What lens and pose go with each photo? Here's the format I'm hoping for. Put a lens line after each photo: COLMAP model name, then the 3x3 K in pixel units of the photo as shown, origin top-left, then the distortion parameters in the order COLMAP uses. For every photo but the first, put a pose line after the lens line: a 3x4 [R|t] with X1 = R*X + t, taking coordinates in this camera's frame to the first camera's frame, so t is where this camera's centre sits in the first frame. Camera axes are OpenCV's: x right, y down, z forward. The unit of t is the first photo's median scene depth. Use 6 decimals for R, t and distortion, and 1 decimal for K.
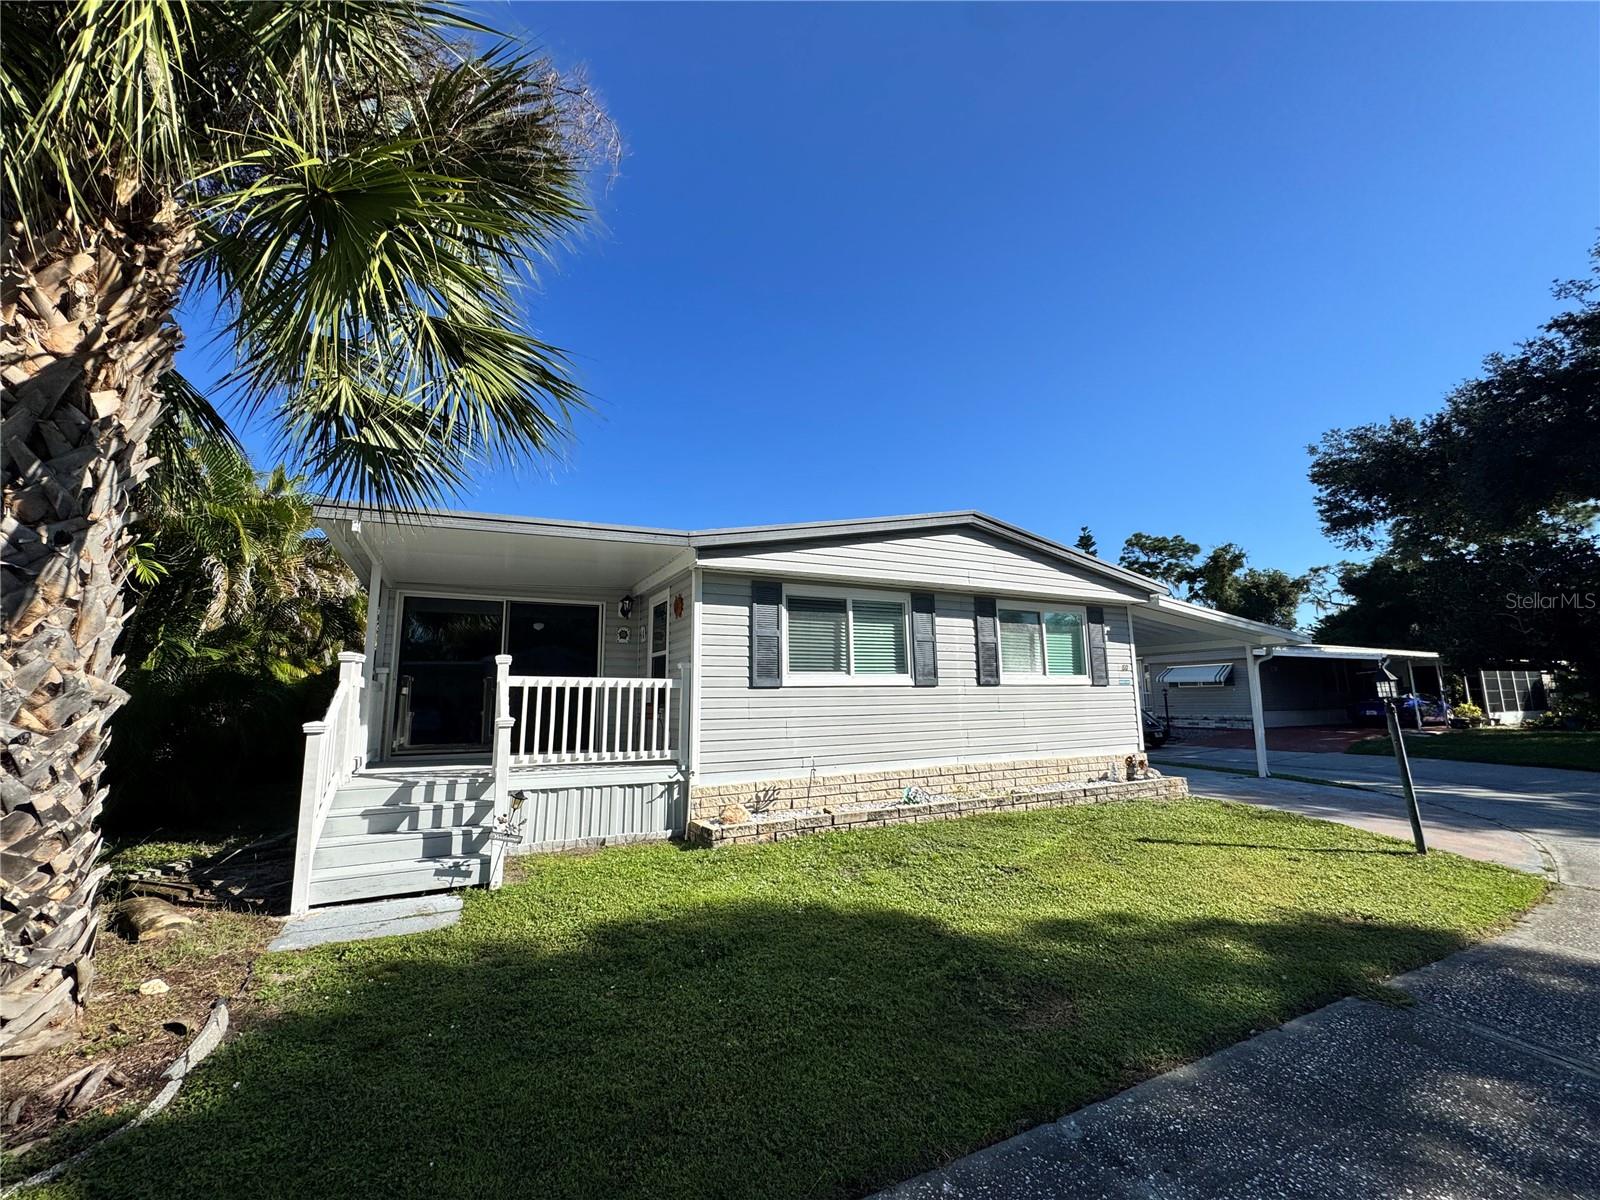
lens RADIAL K [[639.7, 0, 800.0], [0, 639.7, 600.0], [0, 0, 1]] dist [-0.001596, 0.000206]
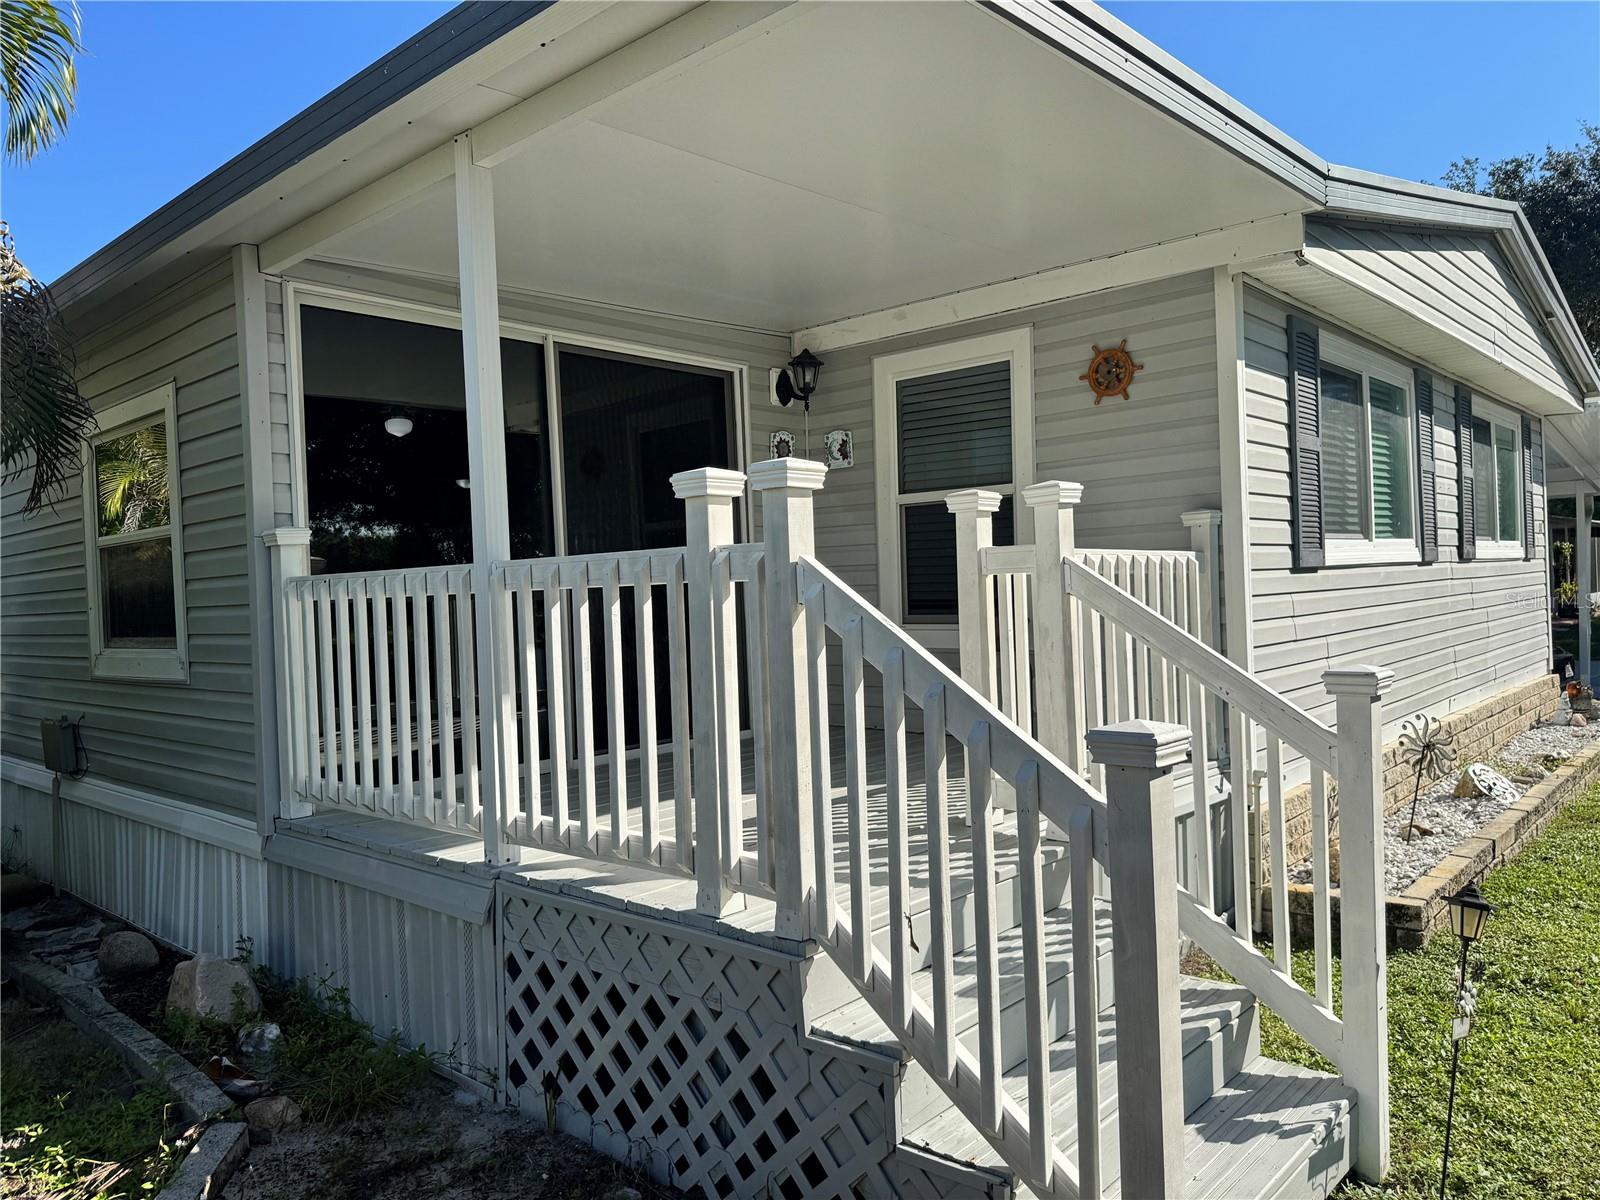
lens RADIAL K [[1129.2, 0, 800.0], [0, 1129.2, 600.0], [0, 0, 1]] dist [0.117195, -0.150790]
pose [[0.932232, -0.024907, 0.361002, -0.603454], [-0.031861, 0.988104, 0.150449, 0.046513], [-0.360455, -0.151755, 0.920349, 0.366449]]
